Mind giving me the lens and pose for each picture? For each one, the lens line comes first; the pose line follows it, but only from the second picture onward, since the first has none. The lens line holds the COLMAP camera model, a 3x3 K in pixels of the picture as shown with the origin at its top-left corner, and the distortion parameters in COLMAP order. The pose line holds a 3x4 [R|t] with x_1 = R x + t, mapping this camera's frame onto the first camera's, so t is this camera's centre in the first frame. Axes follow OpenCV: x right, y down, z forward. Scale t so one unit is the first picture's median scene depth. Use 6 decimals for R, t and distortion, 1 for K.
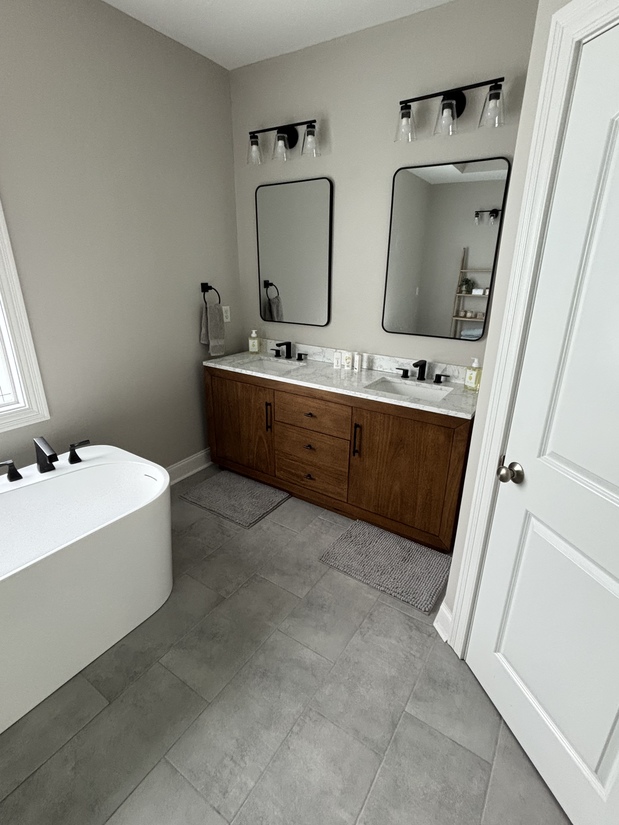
lens RADIAL K [[401.2, 0, 309.5], [0, 401.2, 412.5], [0, 0, 1]] dist [0.001146, 0.000473]
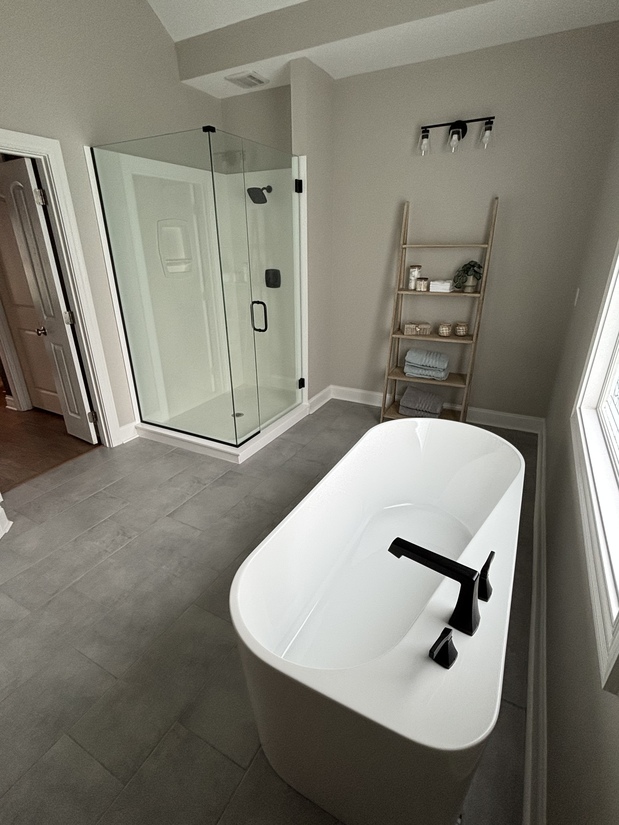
lens RADIAL K [[401.2, 0, 309.5], [0, 401.2, 412.5], [0, 0, 1]] dist [0.001146, 0.000473]
pose [[-0.996038, 0.031135, -0.083305, -0.495344], [-0.033495, 0.736406, 0.675711, -0.531002], [0.082384, 0.675824, -0.732445, 1.452422]]
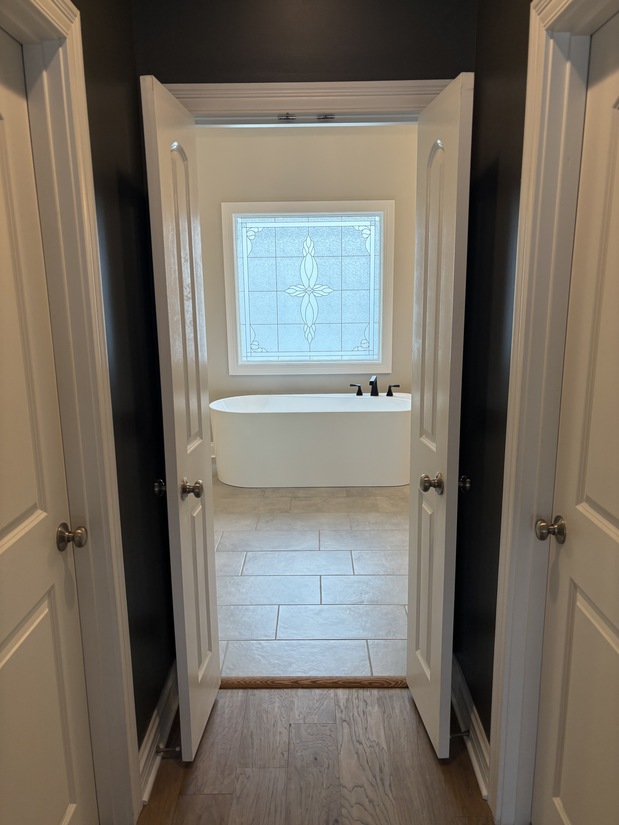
lens RADIAL K [[579.1, 0, 309.5], [0, 579.1, 412.5], [0, 0, 1]] dist [0.000741, 0.000030]
pose [[0.542951, 0.158822, -0.824609, 1.592559], [-0.269680, 0.962918, 0.007894, 0.333925], [0.795284, 0.218094, 0.565648, -0.800247]]
